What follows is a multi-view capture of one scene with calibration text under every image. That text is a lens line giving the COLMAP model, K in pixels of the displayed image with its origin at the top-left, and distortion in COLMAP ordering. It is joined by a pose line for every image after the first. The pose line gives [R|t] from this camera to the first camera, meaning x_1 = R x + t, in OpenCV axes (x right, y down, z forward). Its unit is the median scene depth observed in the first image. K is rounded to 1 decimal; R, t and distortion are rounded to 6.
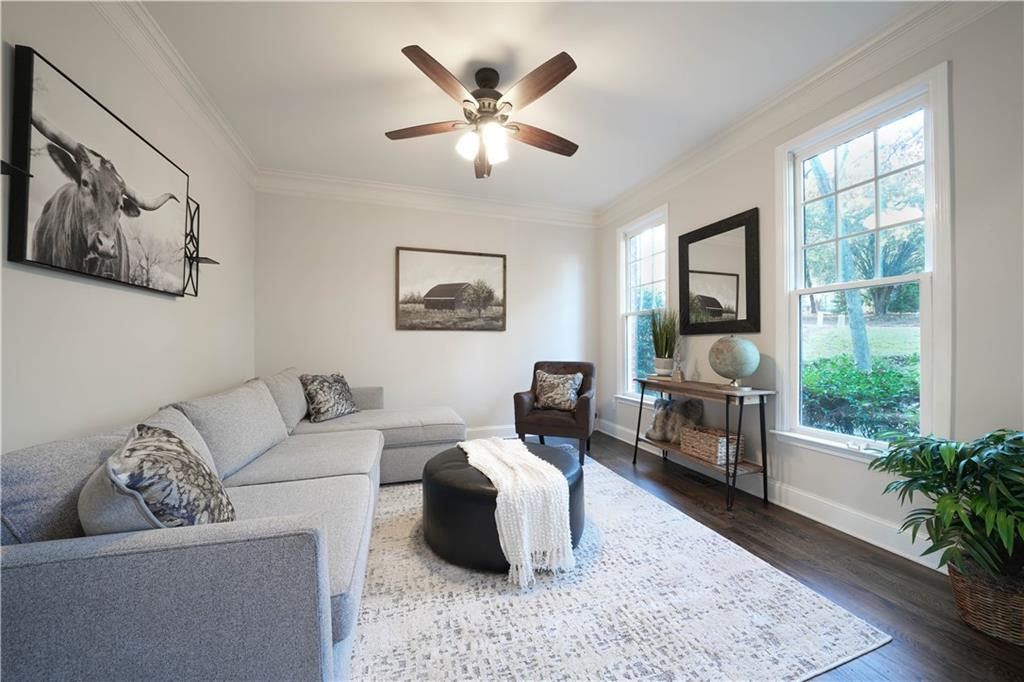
lens RADIAL K [[362.7, 0, 509.9], [0, 362.7, 343.9], [0, 0, 1]] dist [-0.021752, 0.002449]
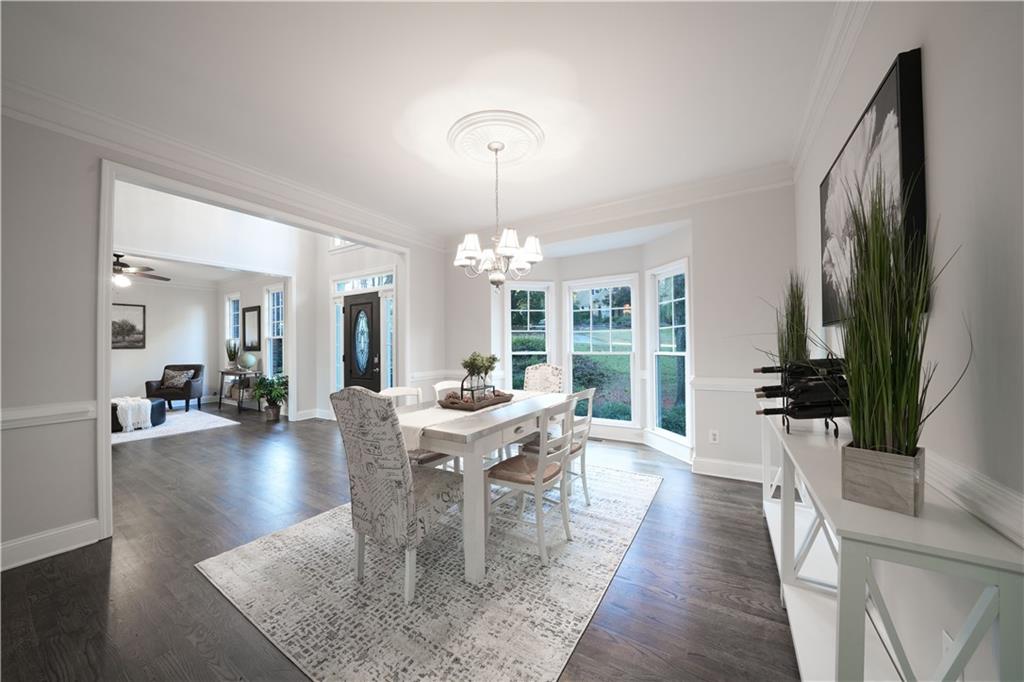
lens RADIAL K [[362.7, 0, 511.0], [0, 362.7, 342.0], [0, 0, 1]] dist [-0.021752, 0.002449]
pose [[0.773199, -0.001783, 0.634161, 0.507836], [0.006645, 0.999964, -0.005290, -0.088094], [-0.634129, 0.008304, 0.773183, -2.771390]]
